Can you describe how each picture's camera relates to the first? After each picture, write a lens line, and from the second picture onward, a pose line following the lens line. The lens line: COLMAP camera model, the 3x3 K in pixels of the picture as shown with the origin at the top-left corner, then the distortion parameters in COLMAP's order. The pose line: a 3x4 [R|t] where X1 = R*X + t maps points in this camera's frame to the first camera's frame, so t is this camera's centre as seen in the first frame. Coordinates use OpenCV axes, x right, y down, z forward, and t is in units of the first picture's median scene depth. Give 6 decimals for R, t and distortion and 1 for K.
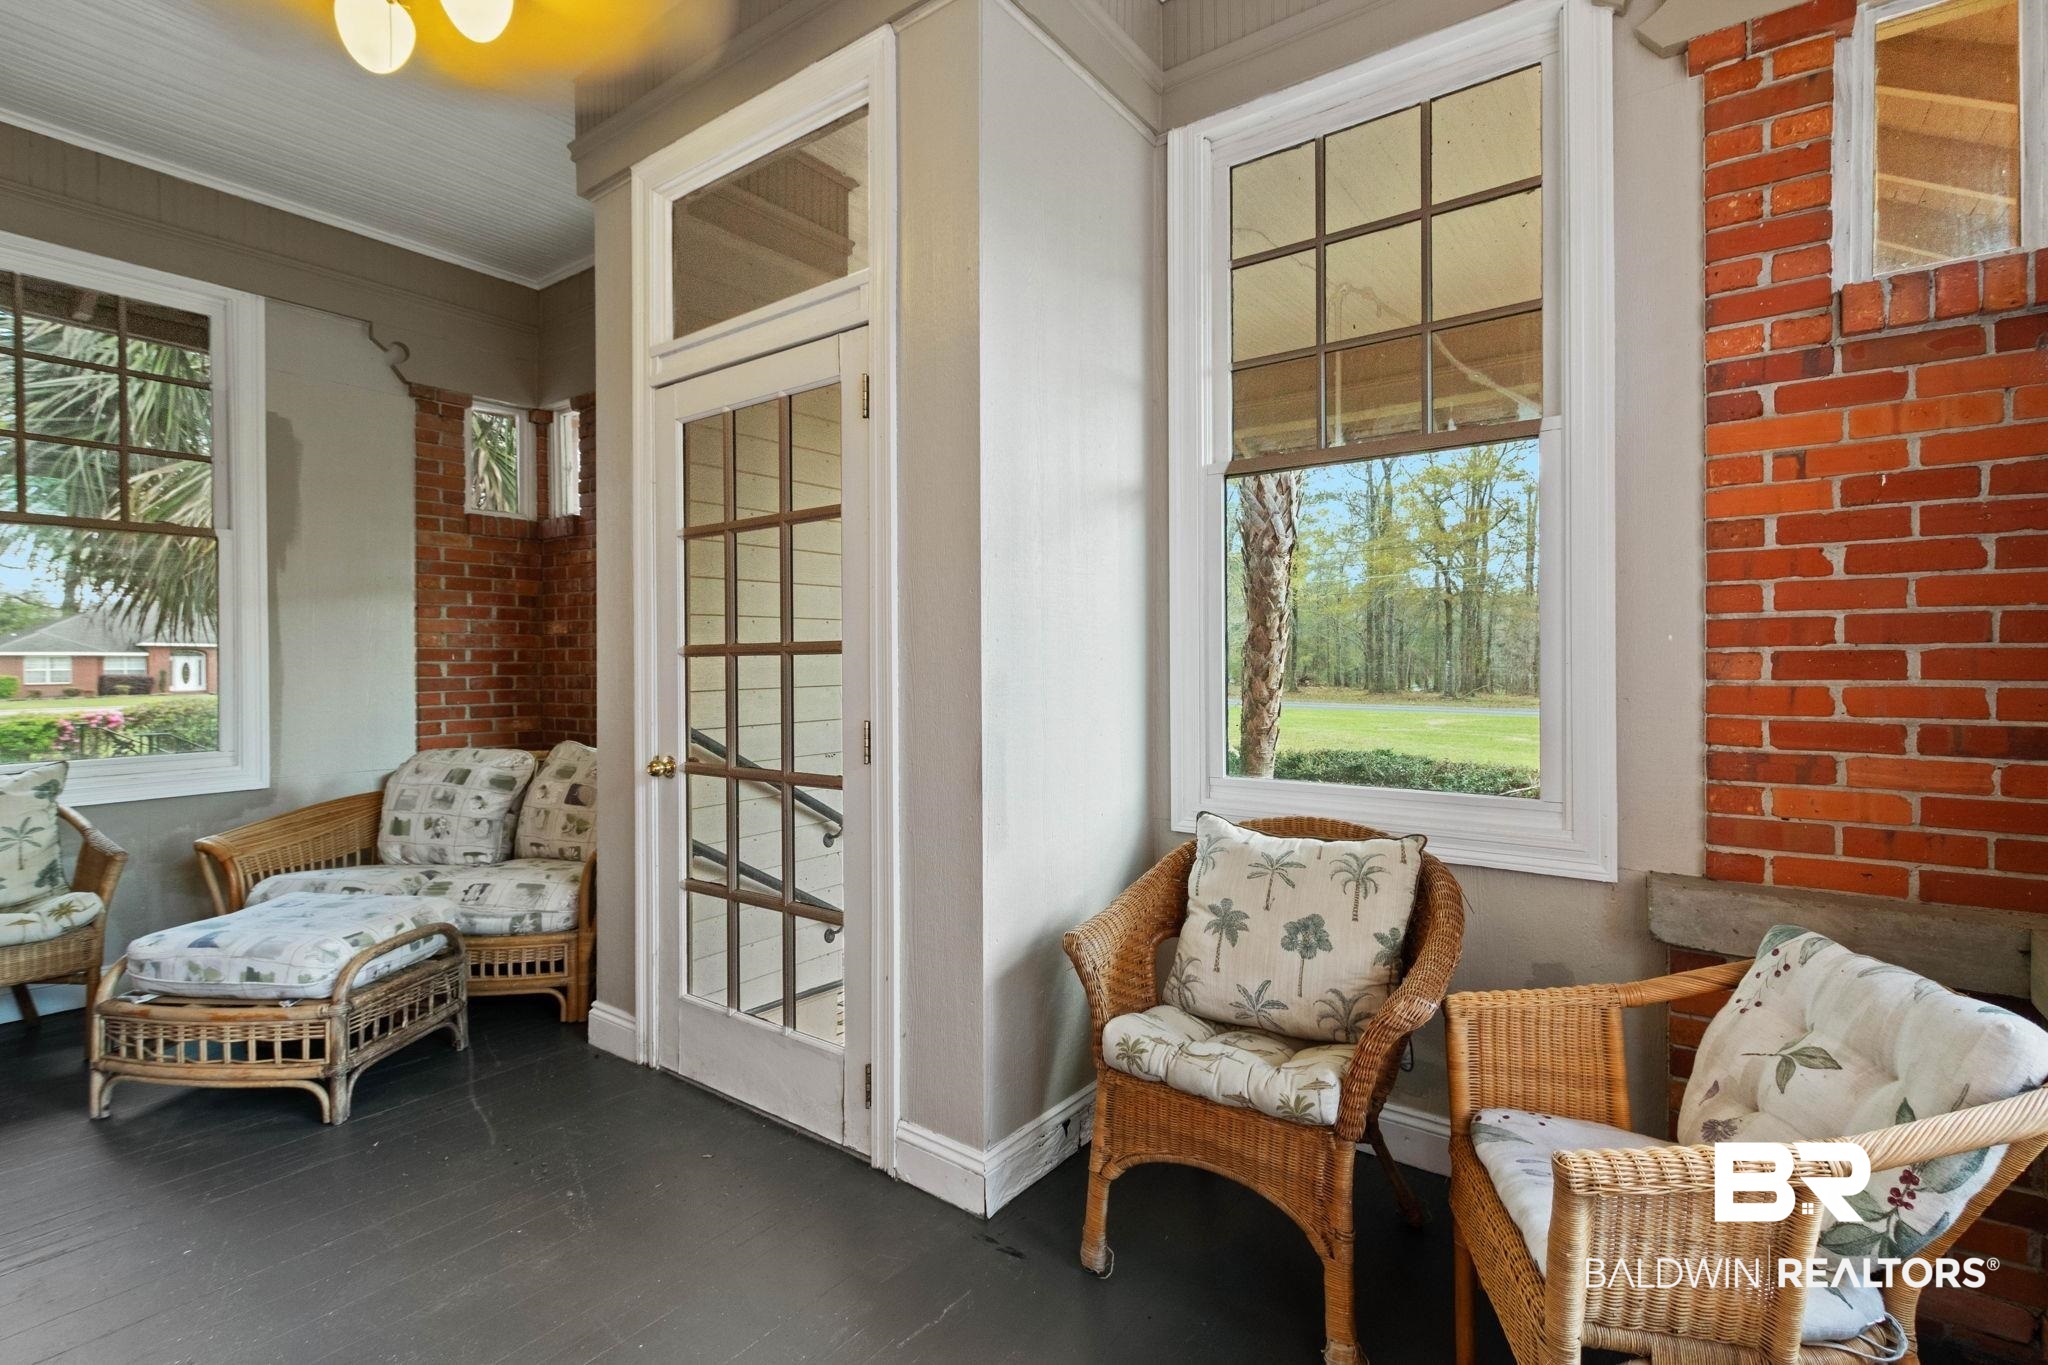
lens RADIAL K [[927.9, 0, 1039.4], [0, 927.9, 654.3], [0, 0, 1]] dist [0.002605, -0.001380]
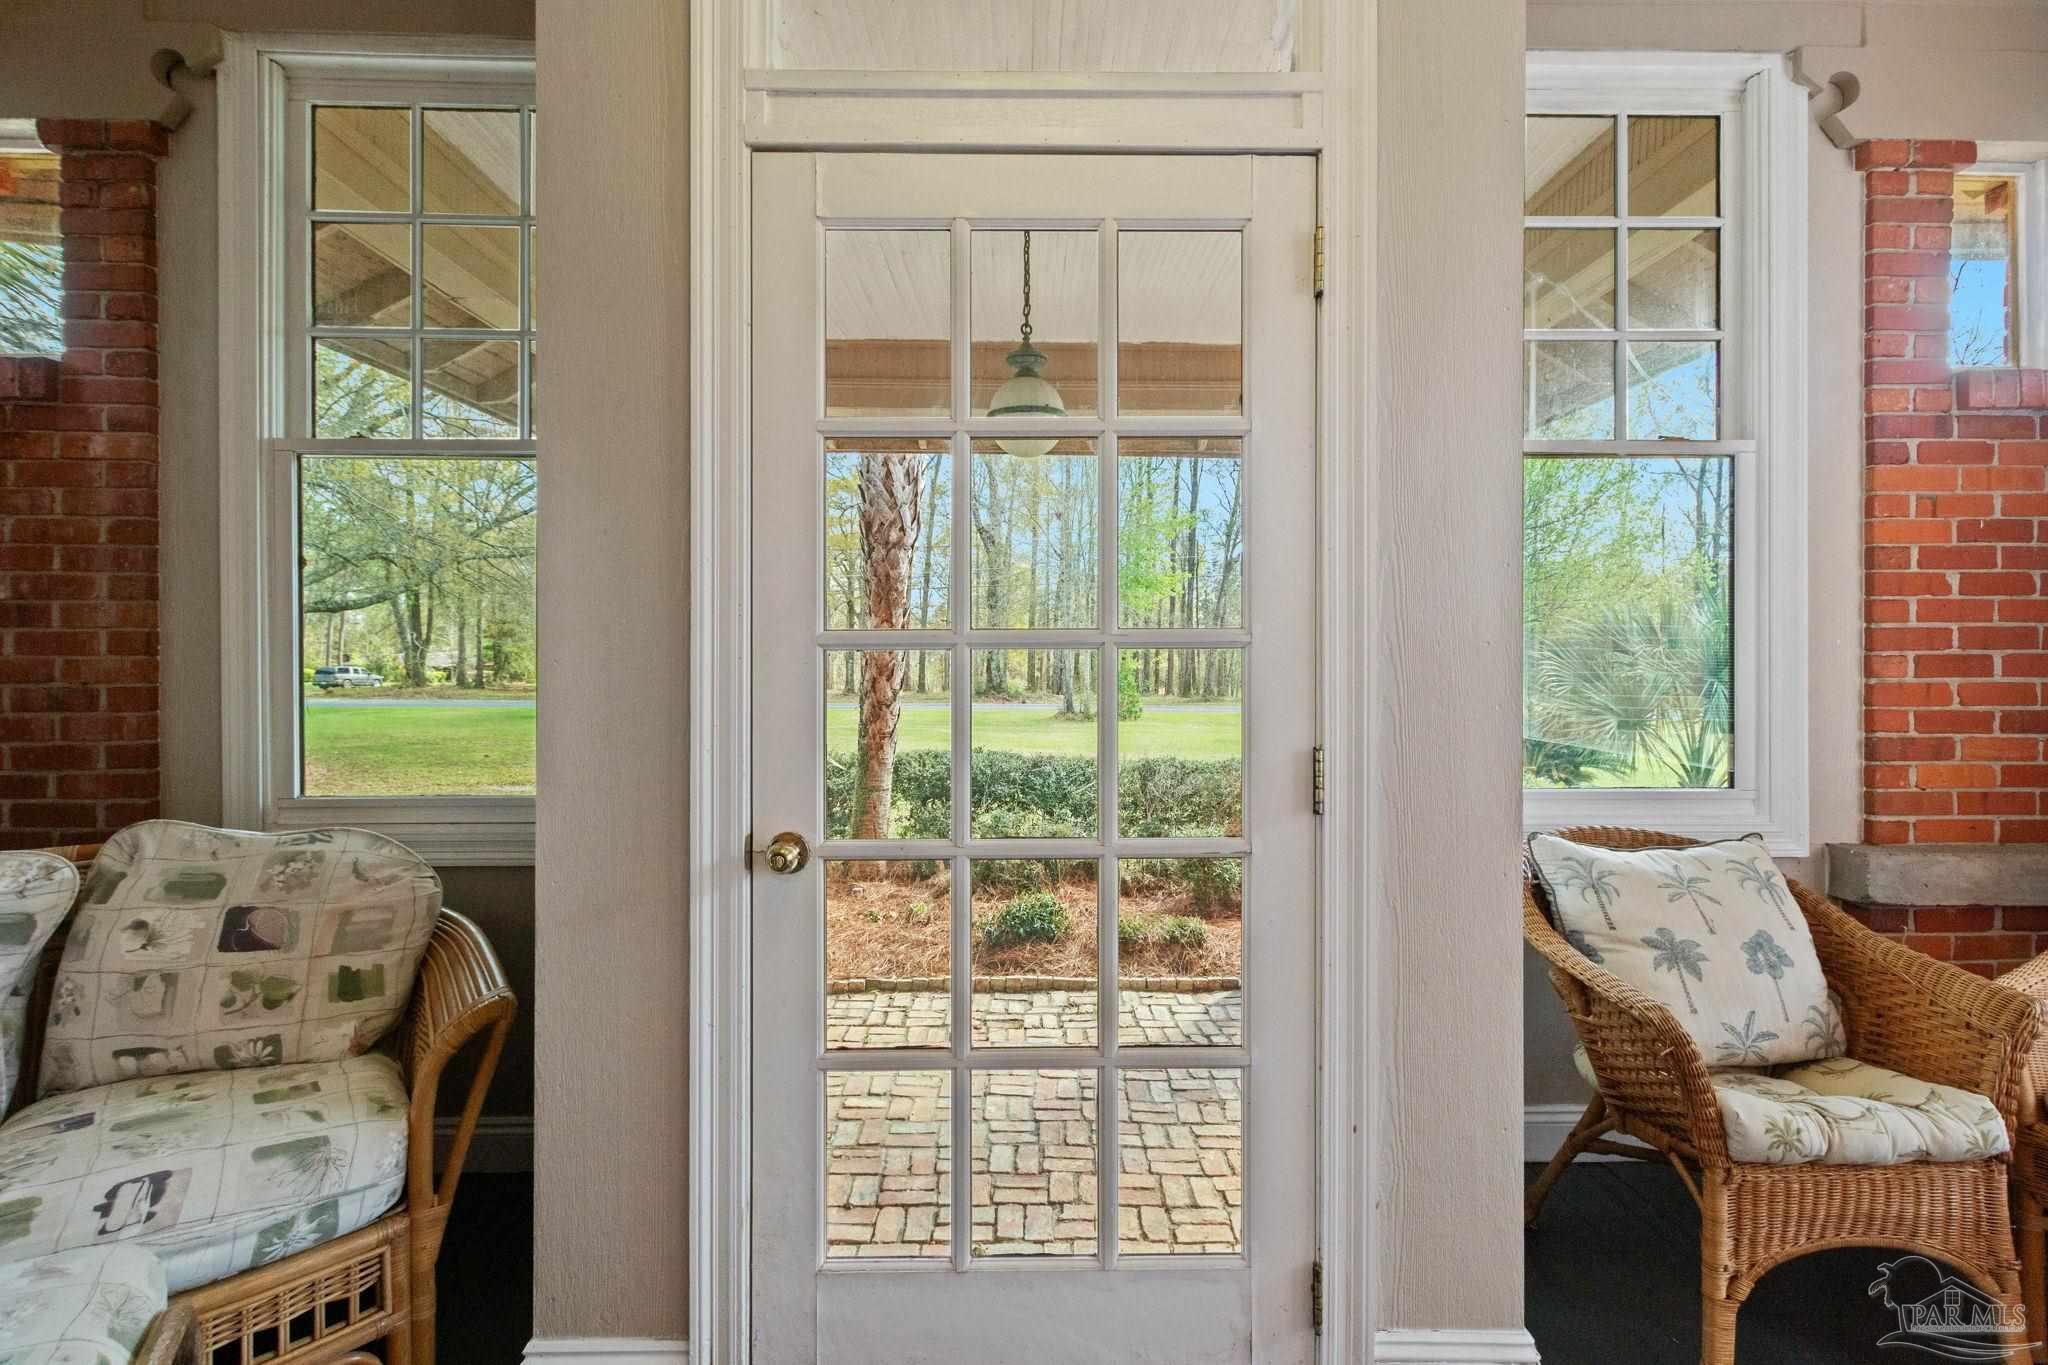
lens RADIAL K [[927.9, 0, 1039.4], [0, 927.9, 654.3], [0, 0, 1]] dist [0.002605, -0.001380]
pose [[0.804553, 0.006840, 0.593841, -0.856707], [-0.007877, 0.999969, -0.000846, 0.006269], [-0.593828, -0.003997, 0.804582, 0.675707]]
